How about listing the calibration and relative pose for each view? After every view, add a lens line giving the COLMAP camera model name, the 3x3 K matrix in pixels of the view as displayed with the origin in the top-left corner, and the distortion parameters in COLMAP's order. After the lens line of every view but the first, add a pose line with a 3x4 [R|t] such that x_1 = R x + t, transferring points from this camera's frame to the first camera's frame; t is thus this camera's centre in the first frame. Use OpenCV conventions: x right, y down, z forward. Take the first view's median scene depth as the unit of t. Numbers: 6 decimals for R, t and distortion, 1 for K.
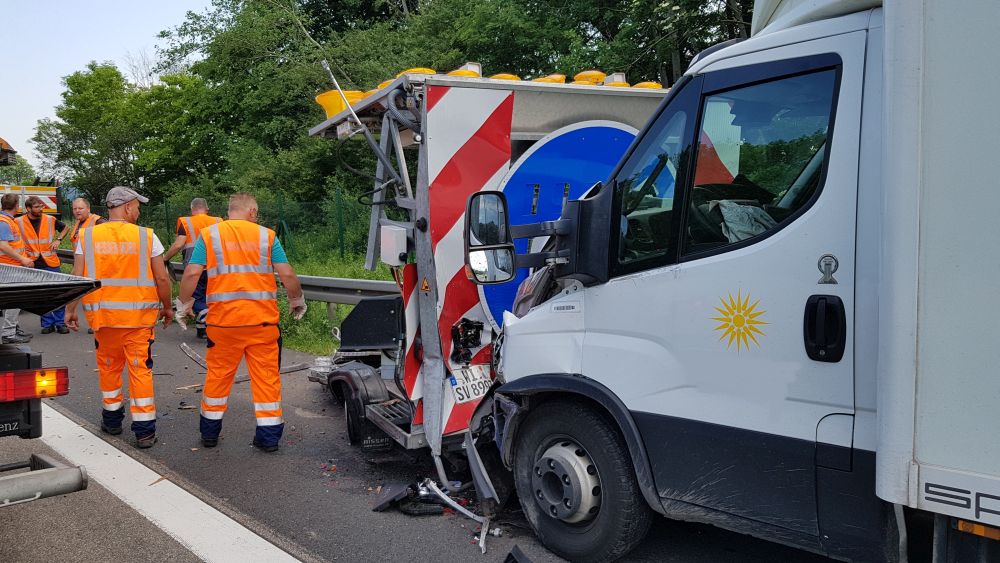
lens RADIAL K [[745.0, 0, 501.3], [0, 745.0, 279.3], [0, 0, 1]] dist [-0.002486, -0.008607]
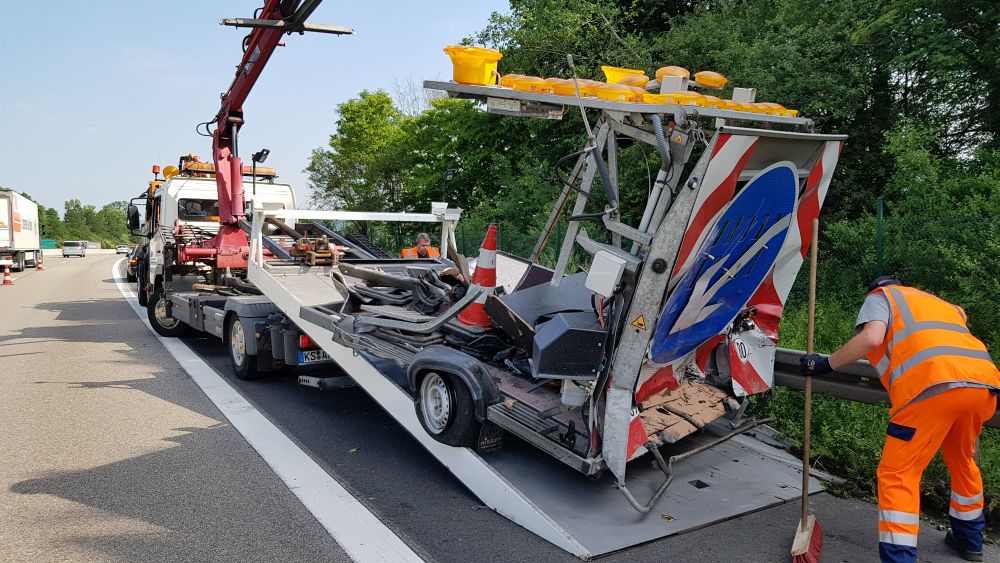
lens RADIAL K [[745.0, 0, 499.4], [0, 745.0, 281.5], [0, 0, 1]] dist [-0.002486, -0.008607]
pose [[0.963416, 0.020447, -0.267229, -0.114291], [-0.030931, 0.998906, -0.035082, -0.011547], [0.266219, 0.042064, 0.962994, 0.116689]]
